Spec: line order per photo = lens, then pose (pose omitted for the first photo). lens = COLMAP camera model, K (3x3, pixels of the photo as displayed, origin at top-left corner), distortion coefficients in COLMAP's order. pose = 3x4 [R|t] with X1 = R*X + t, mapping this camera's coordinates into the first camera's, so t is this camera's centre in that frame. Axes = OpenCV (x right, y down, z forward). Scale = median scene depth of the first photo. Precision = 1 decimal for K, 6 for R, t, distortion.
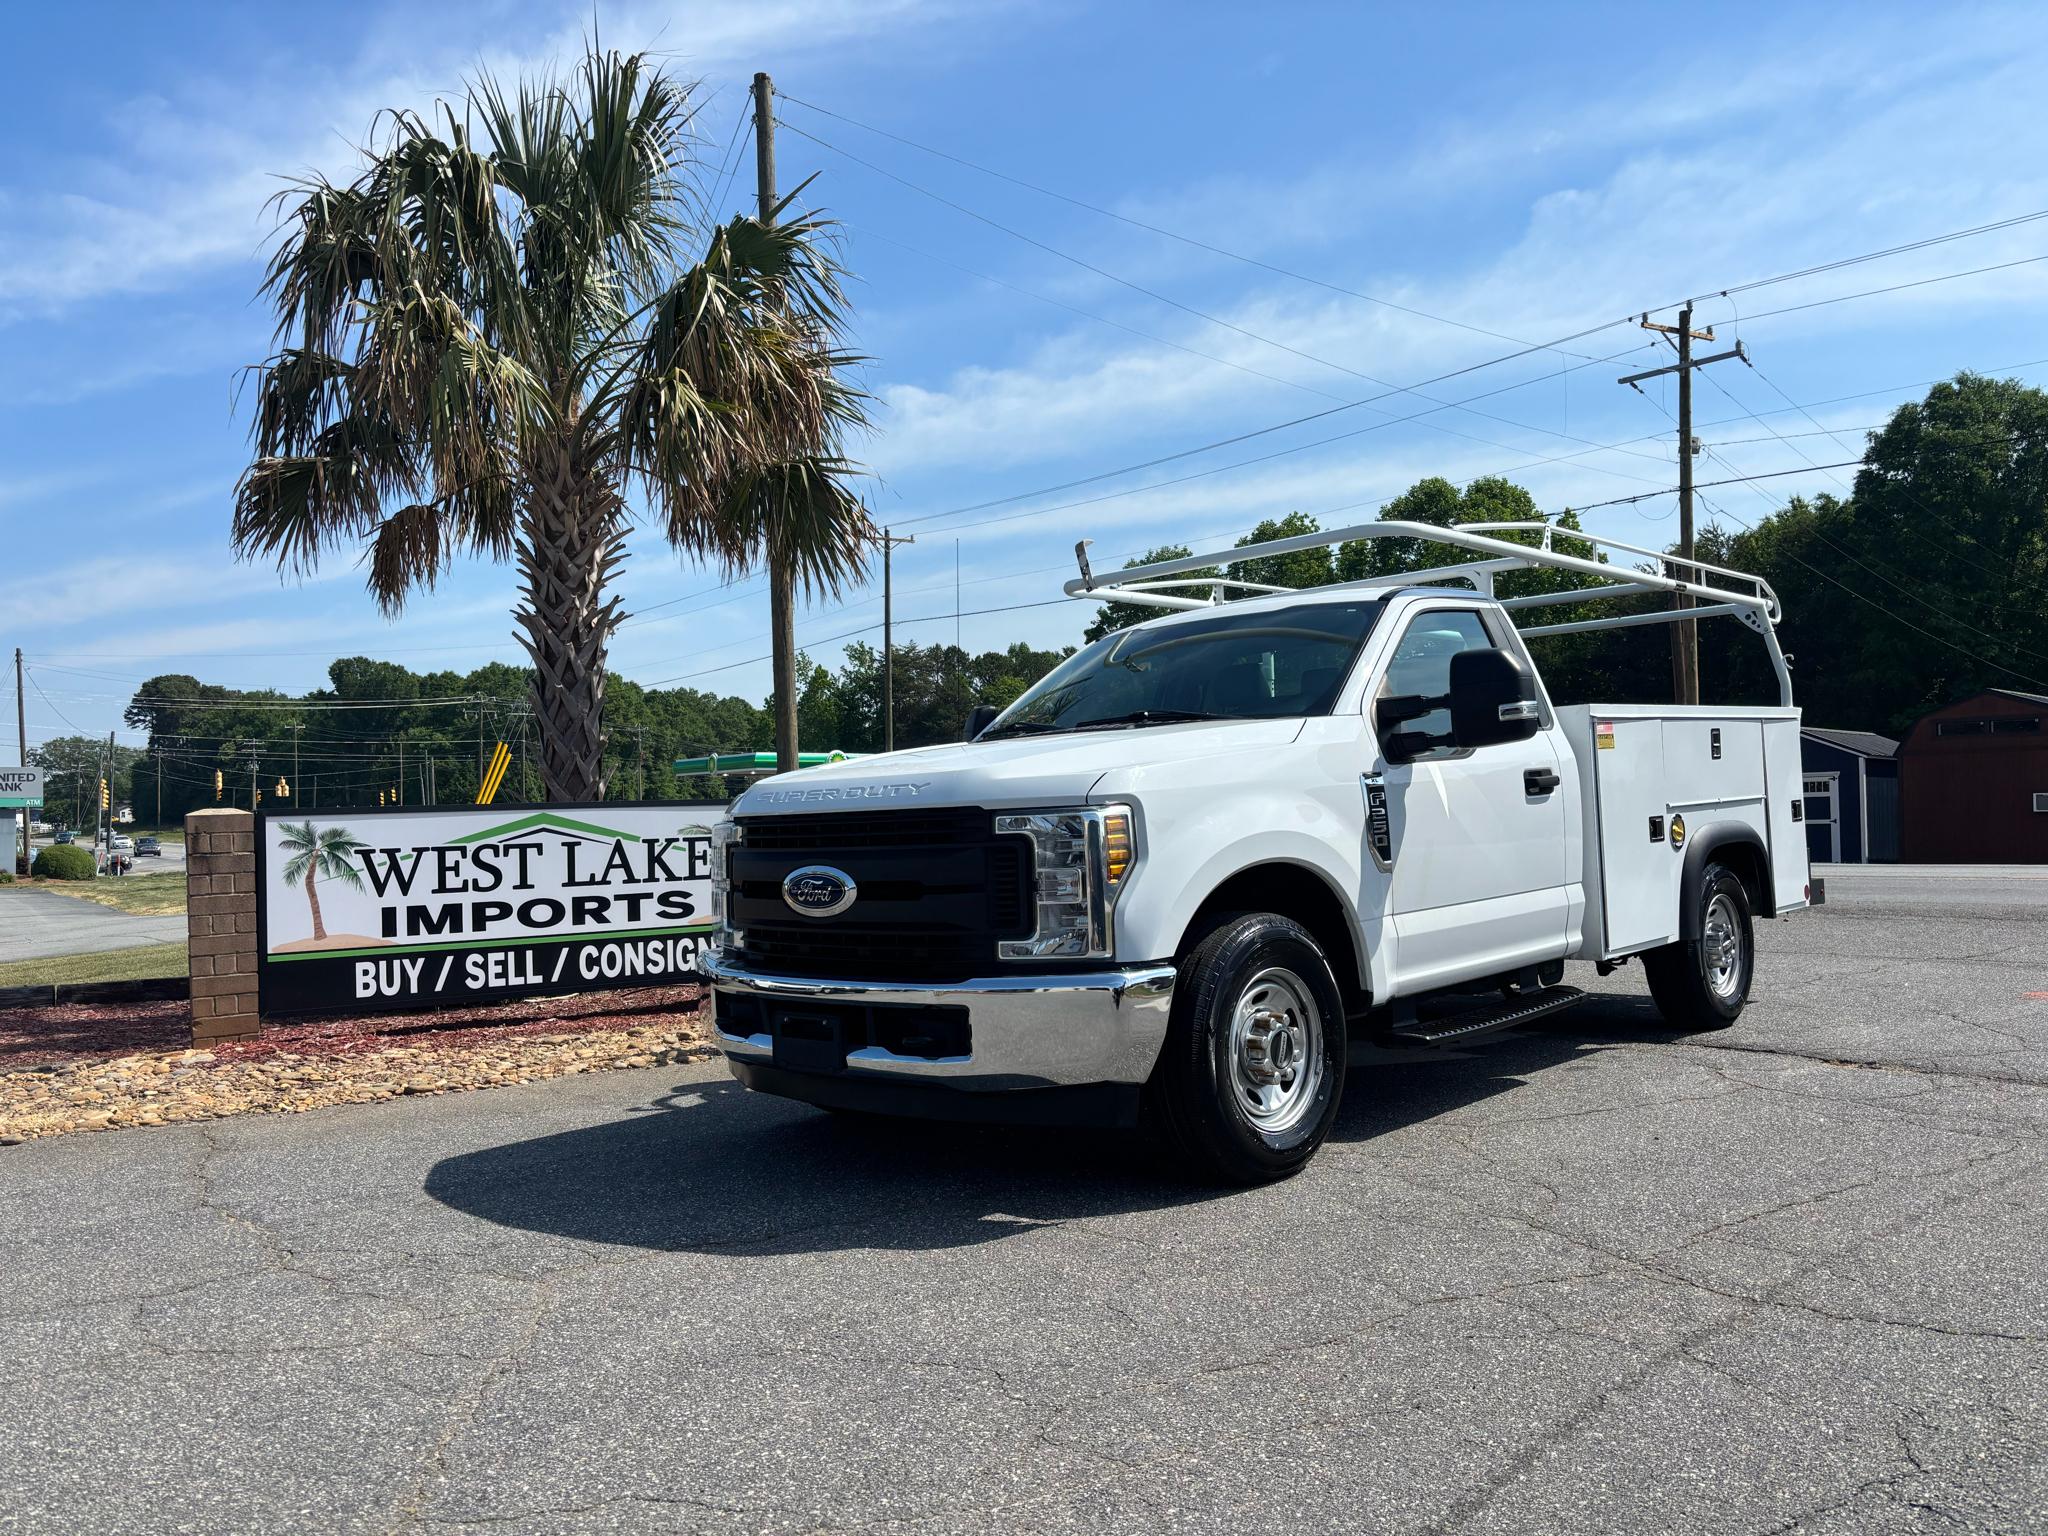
lens RADIAL K [[1567.9, 0, 1021.5], [0, 1567.9, 768.3], [0, 0, 1]] dist [0.024261, -0.010395]
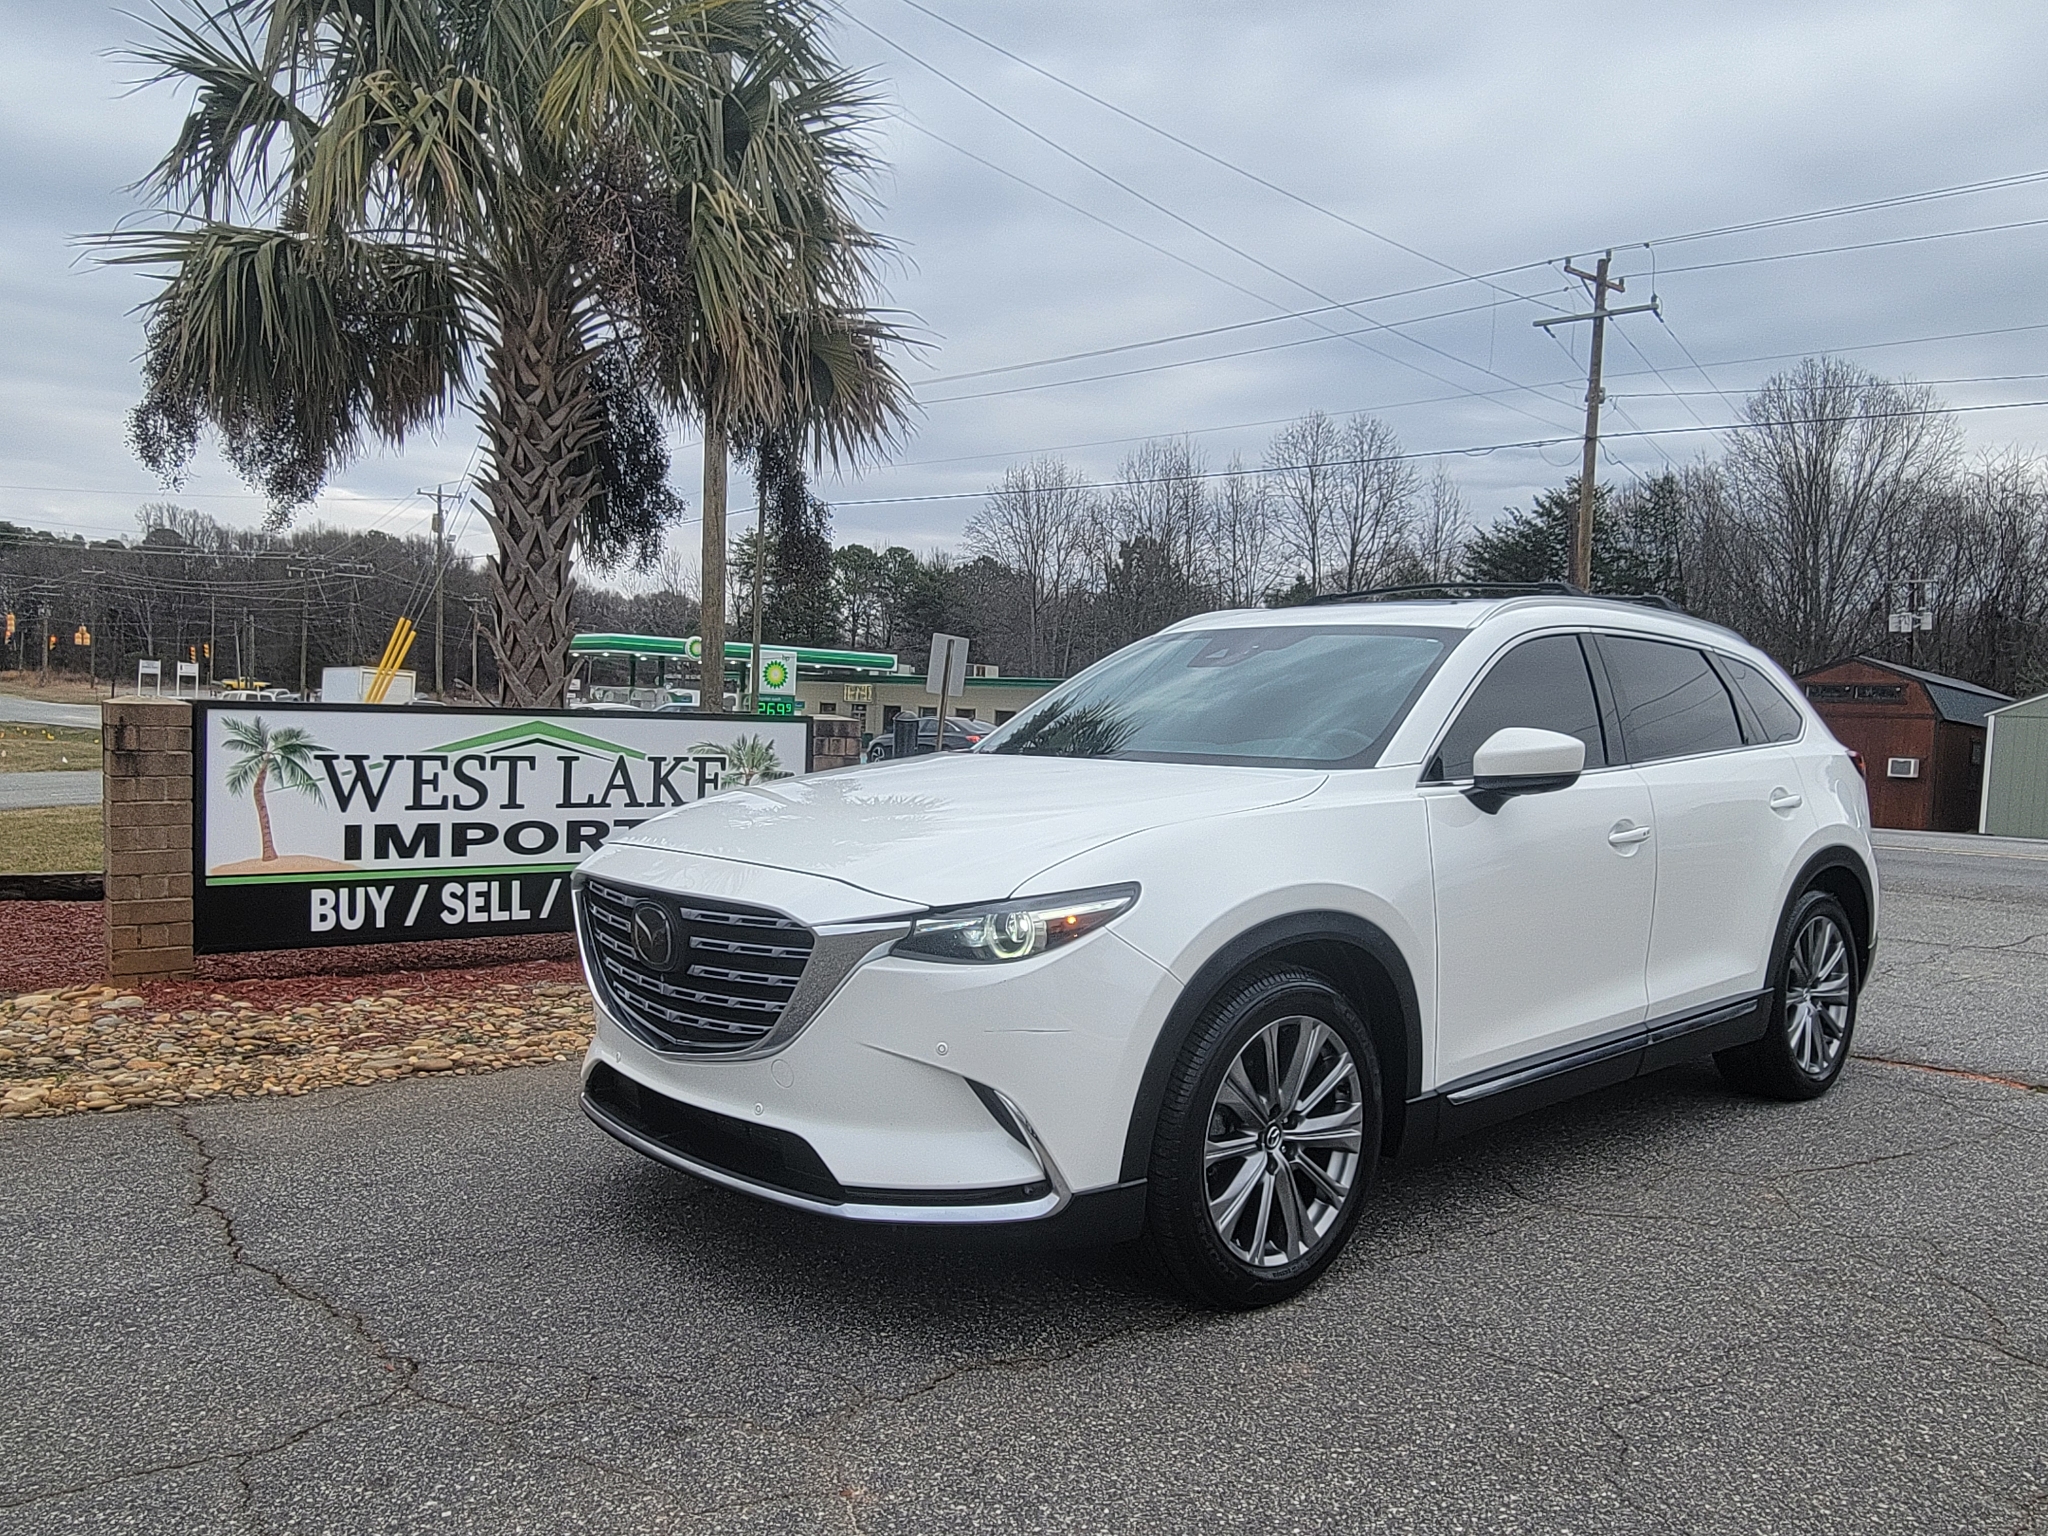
lens RADIAL K [[1560.2, 0, 1056.8], [0, 1560.2, 774.0], [0, 0, 1]] dist [-0.001000, 0.004346]
pose [[0.990207, 0.054991, 0.128321, -0.134591], [-0.063491, 0.995985, 0.063112, -0.013944], [-0.124335, -0.070641, 0.989722, 0.130688]]
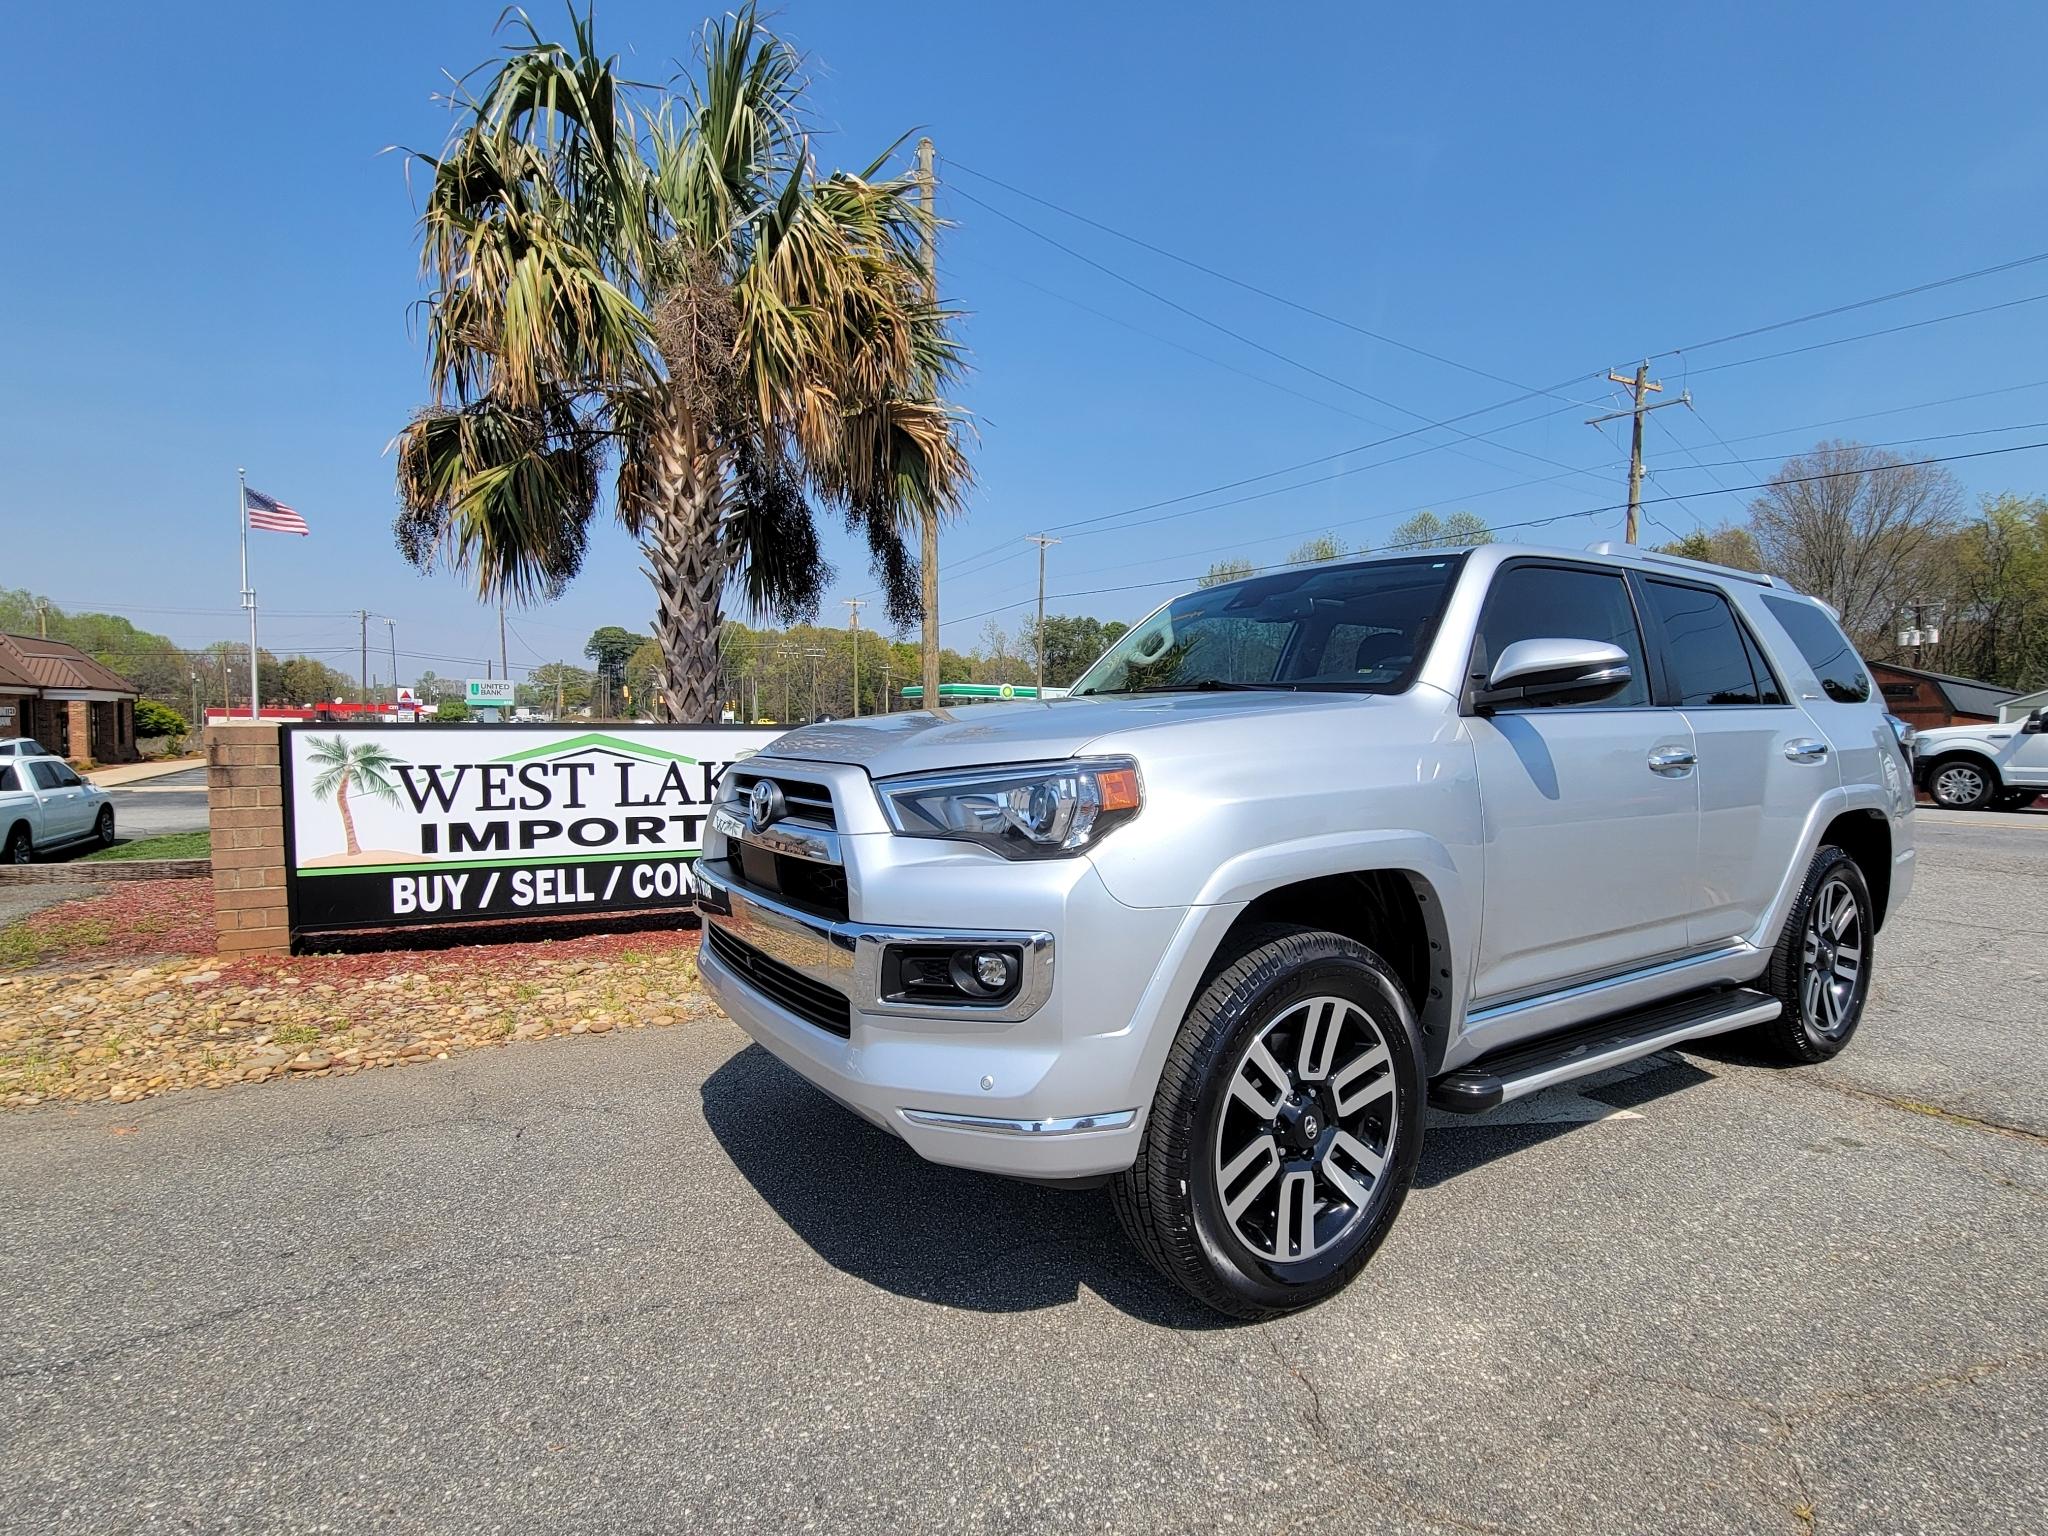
lens RADIAL K [[981.6, 0, 1033.4], [0, 981.6, 778.3], [0, 0, 1]] dist [0.000518, -0.000483]
pose [[0.994143, 0.038534, -0.100971, 0.039716], [-0.030166, 0.996082, 0.083130, -0.003646], [0.103779, -0.079597, 0.991410, 0.407534]]
